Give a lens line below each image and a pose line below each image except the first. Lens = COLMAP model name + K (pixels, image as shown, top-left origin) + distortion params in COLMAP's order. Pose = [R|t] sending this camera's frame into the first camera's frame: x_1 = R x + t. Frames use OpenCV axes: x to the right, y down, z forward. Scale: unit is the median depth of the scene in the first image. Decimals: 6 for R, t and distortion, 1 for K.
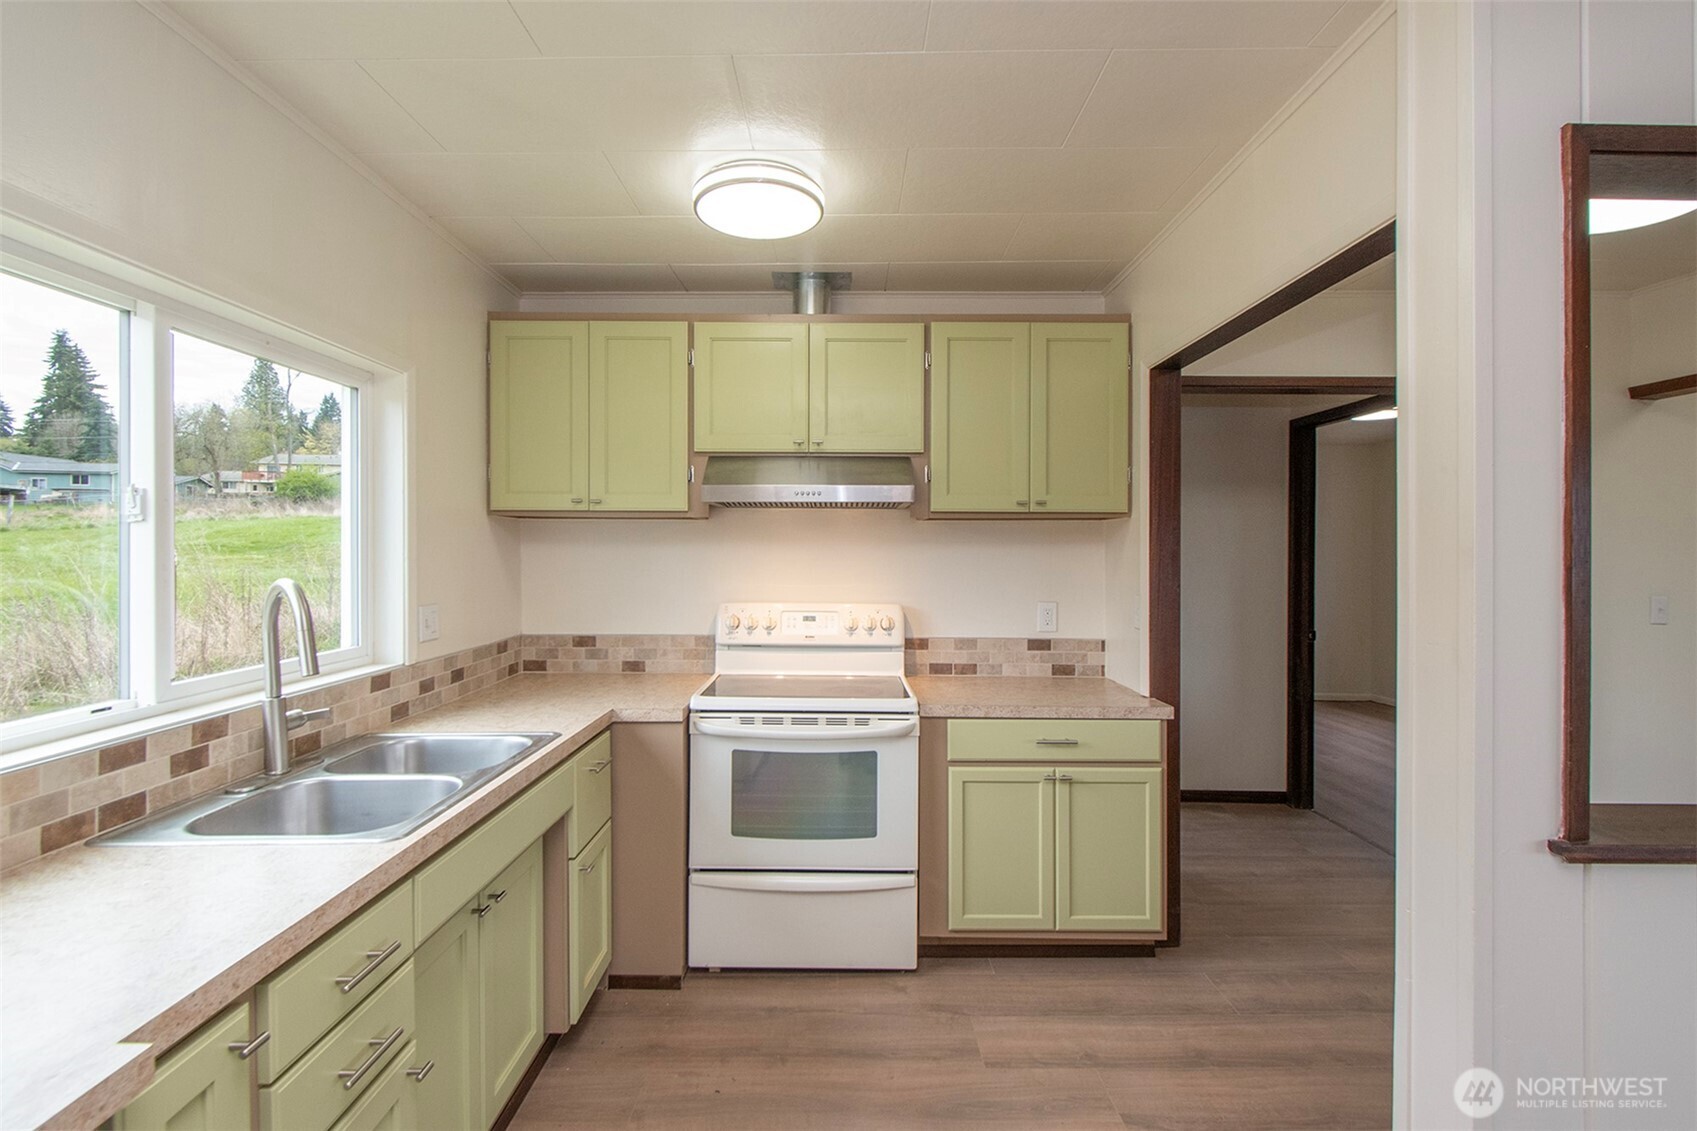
lens RADIAL K [[770.4, 0, 834.4], [0, 770.4, 563.9], [0, 0, 1]] dist [0.008838, -0.002423]
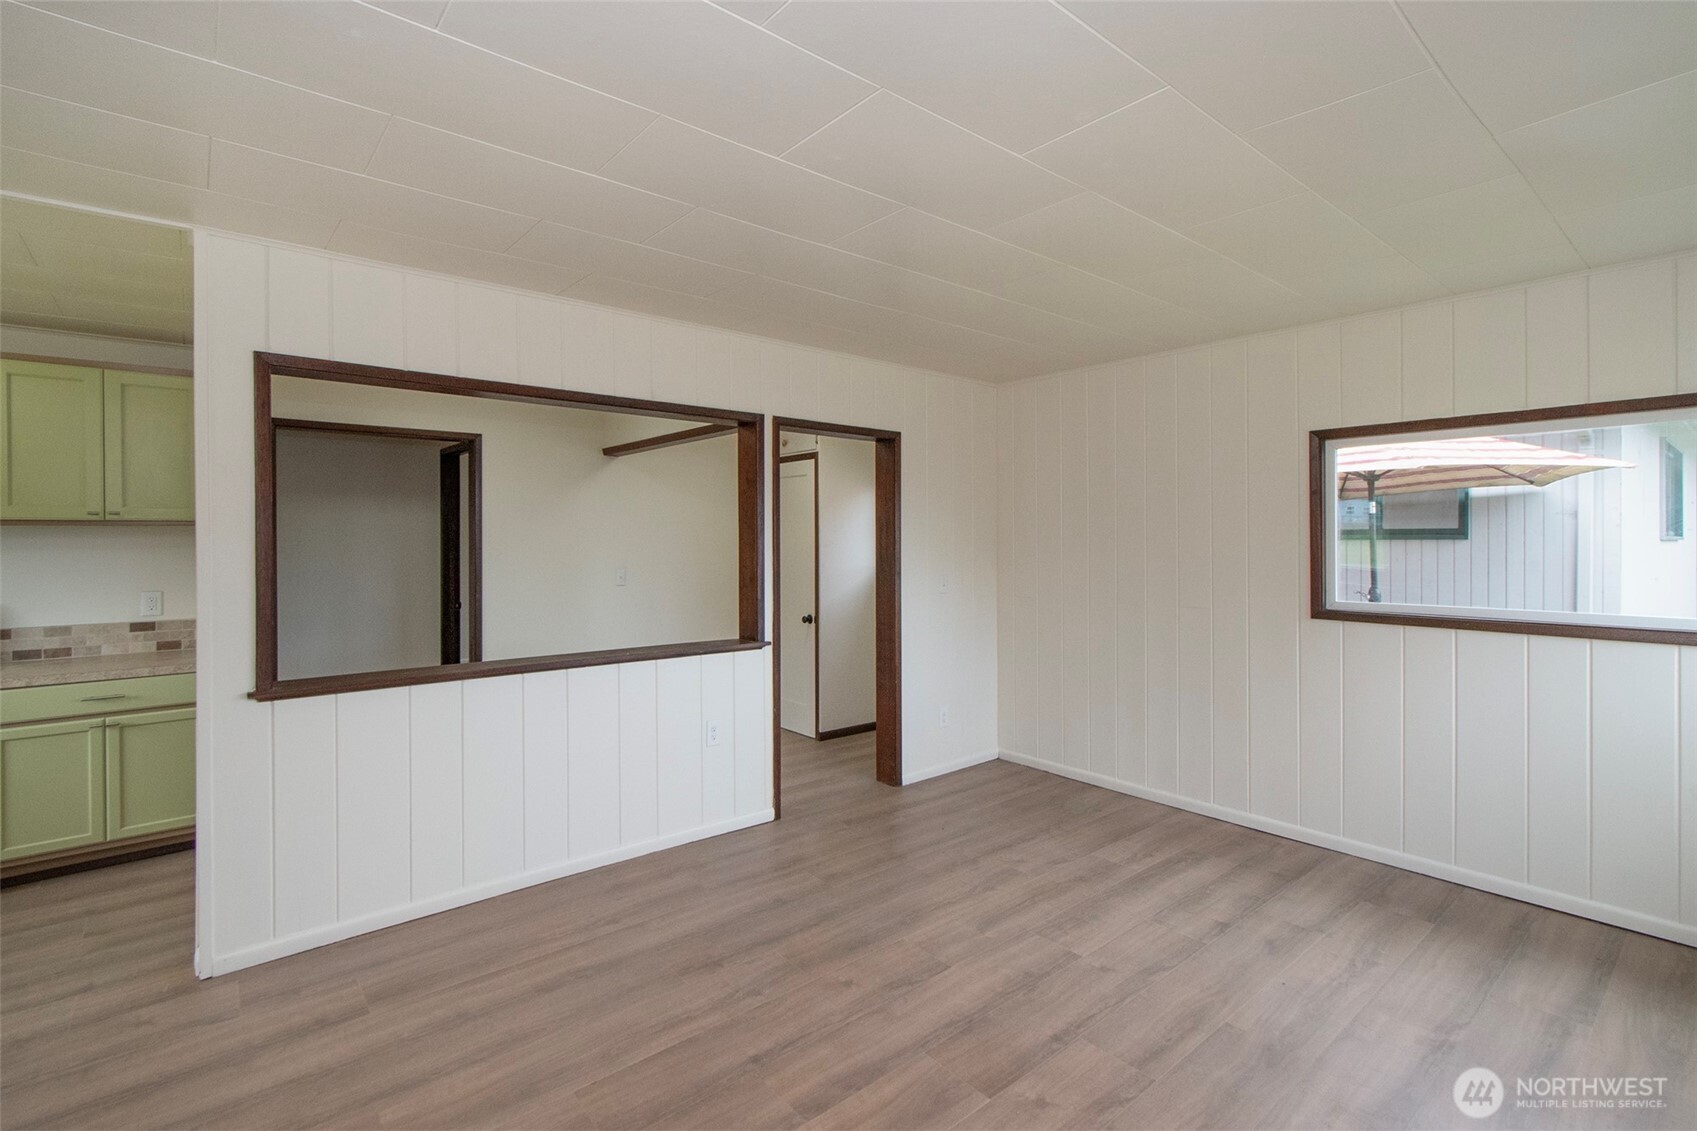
lens RADIAL K [[770.4, 0, 798.2], [0, 770.4, 549.0], [0, 0, 1]] dist [0.008838, -0.002423]
pose [[0.782043, -0.016413, 0.623008, 0.374869], [0.012886, 0.999865, 0.010165, -0.021977], [-0.623091, 0.000079, 0.782150, -0.734966]]
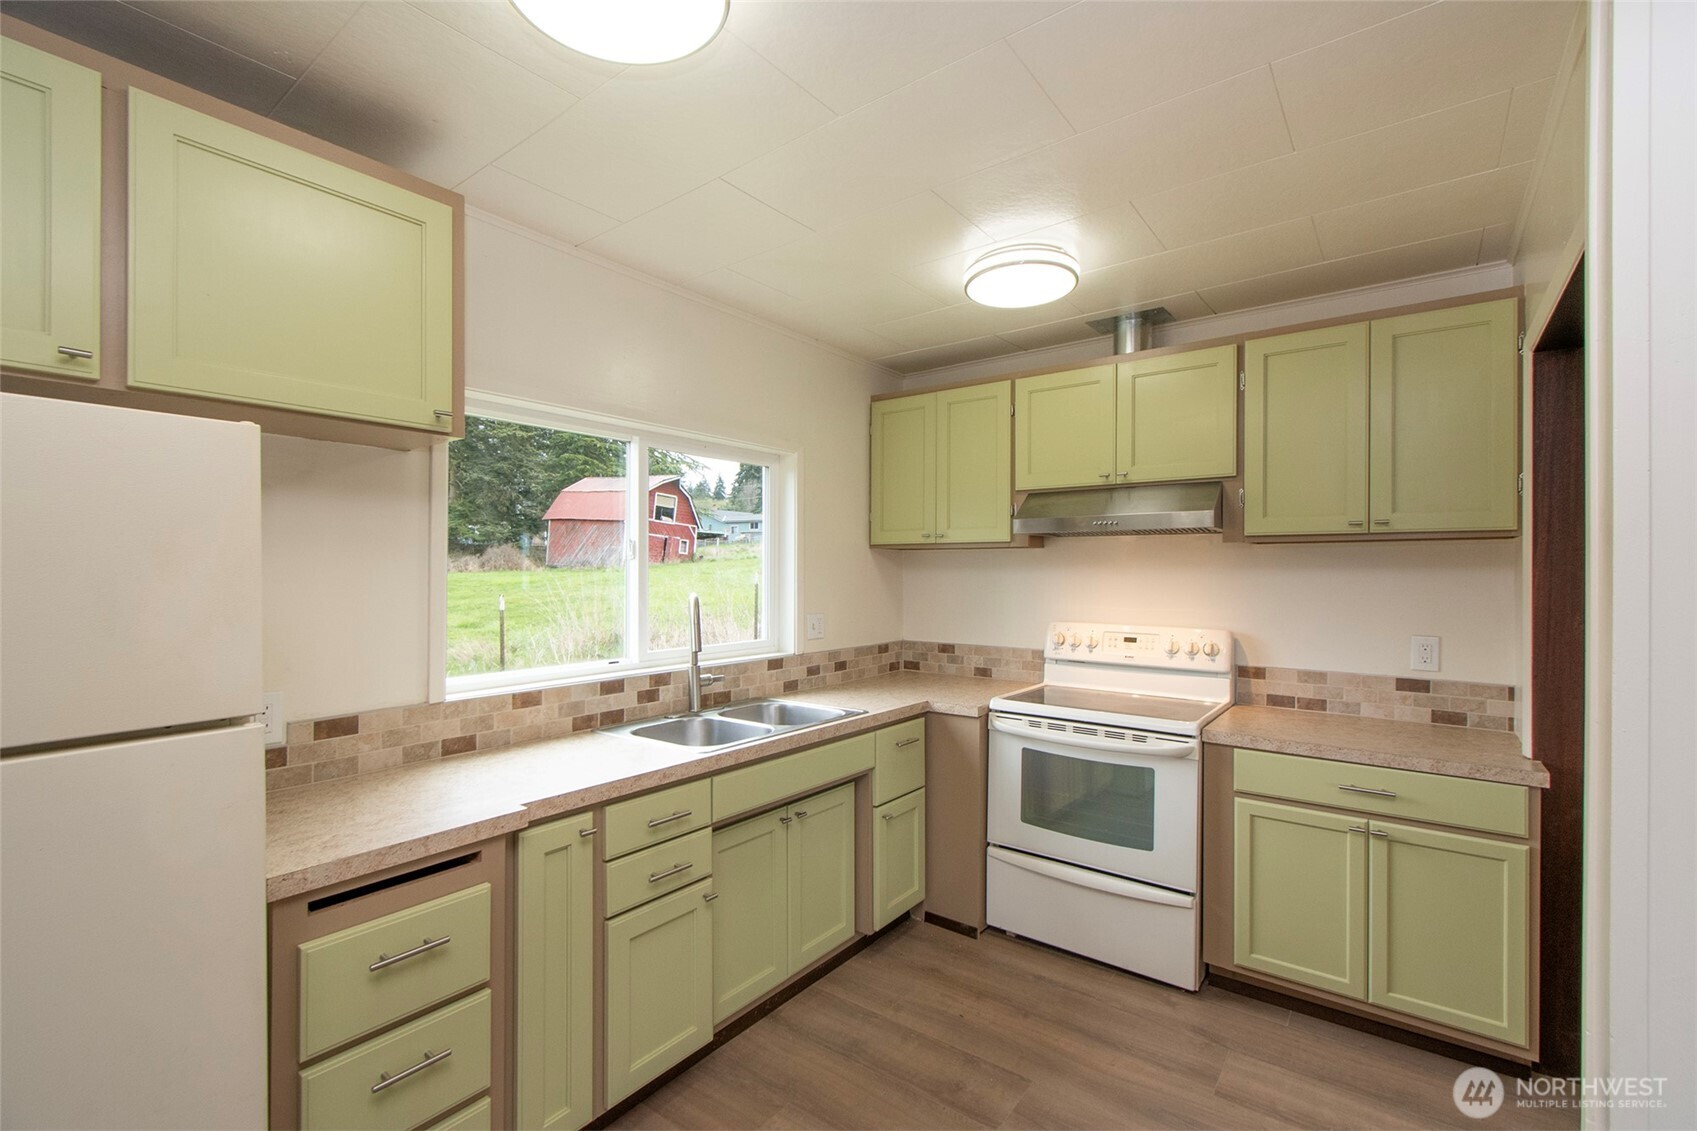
lens RADIAL K [[770.4, 0, 881.8], [0, 770.4, 574.8], [0, 0, 1]] dist [0.008838, -0.002423]
pose [[0.805741, 0.004115, -0.592254, 0.354382], [-0.009137, 0.999943, -0.005484, -0.009694], [0.592197, 0.009830, 0.805733, -0.057078]]
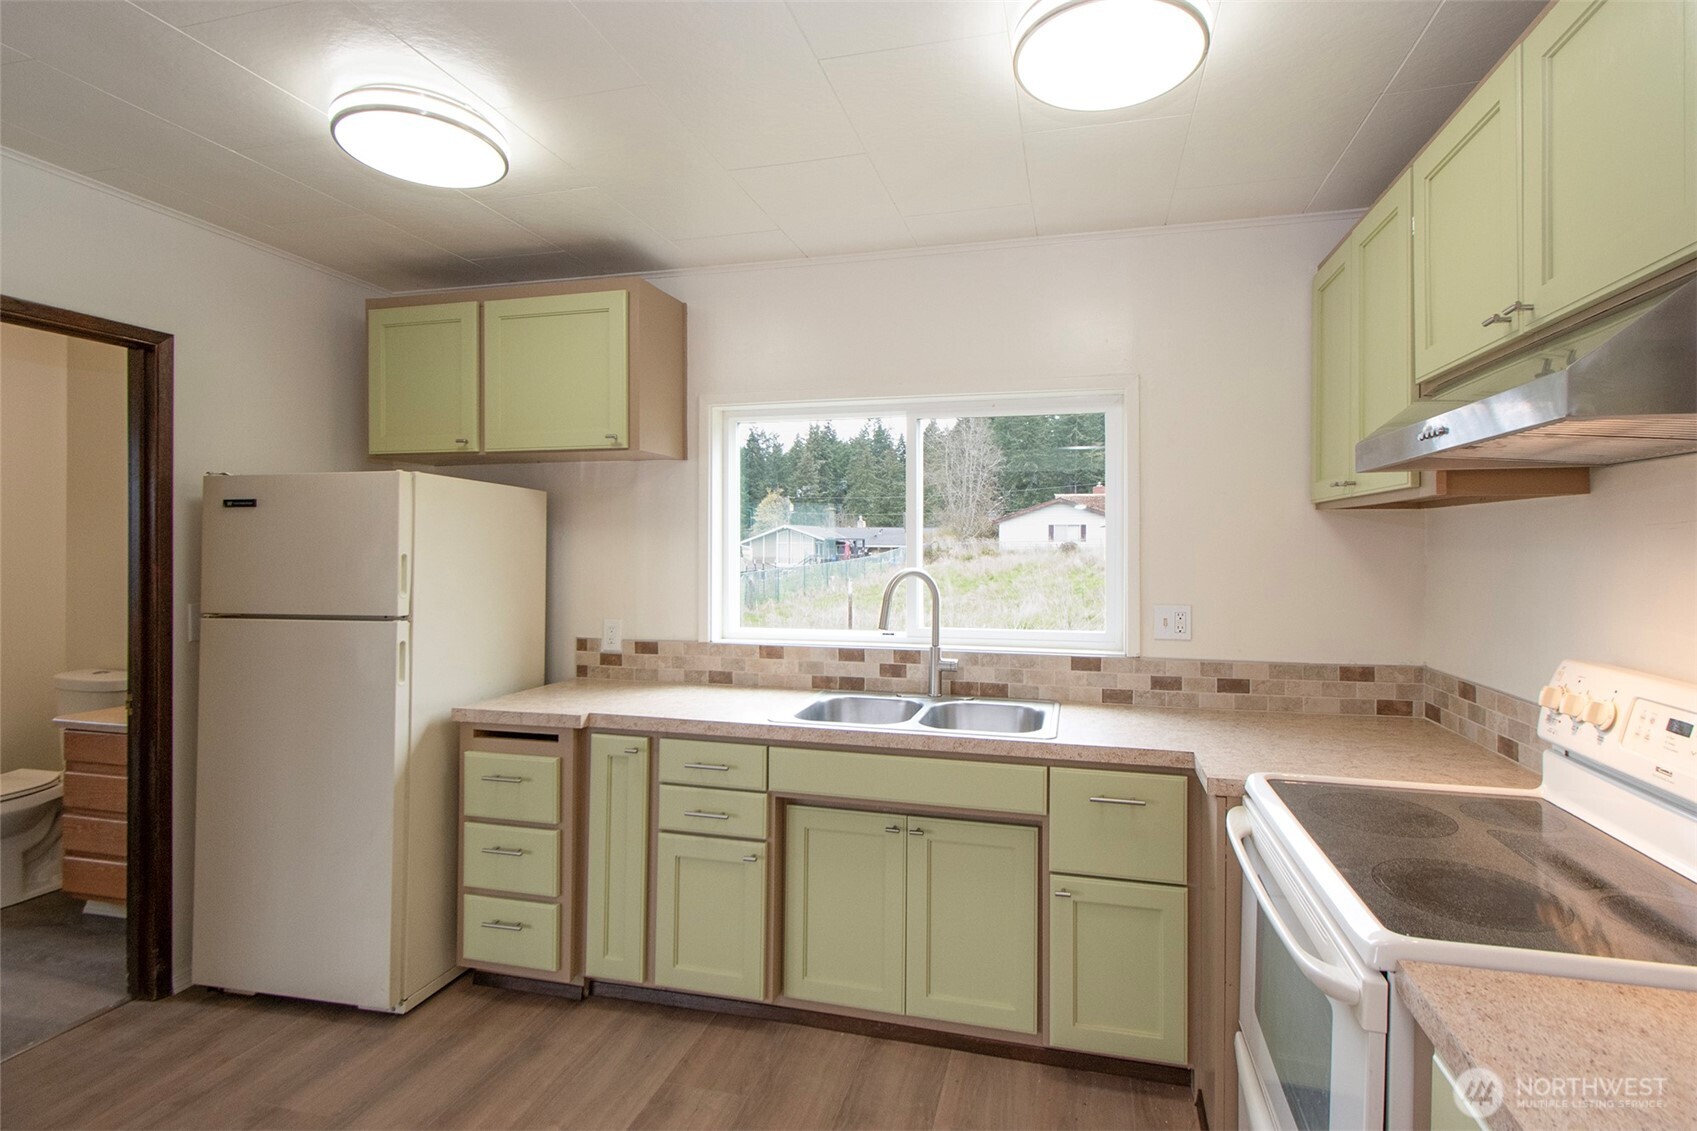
lens RADIAL K [[804.4, 0, 849.9], [0, 804.4, 540.5], [0, 0, 1]] dist [0.001172, 0.001565]
pose [[-0.259081, -0.005168, -0.965842, 0.540864], [-0.014979, 0.999887, -0.001332, -0.021455], [0.965739, 0.014123, -0.259129, 0.770385]]
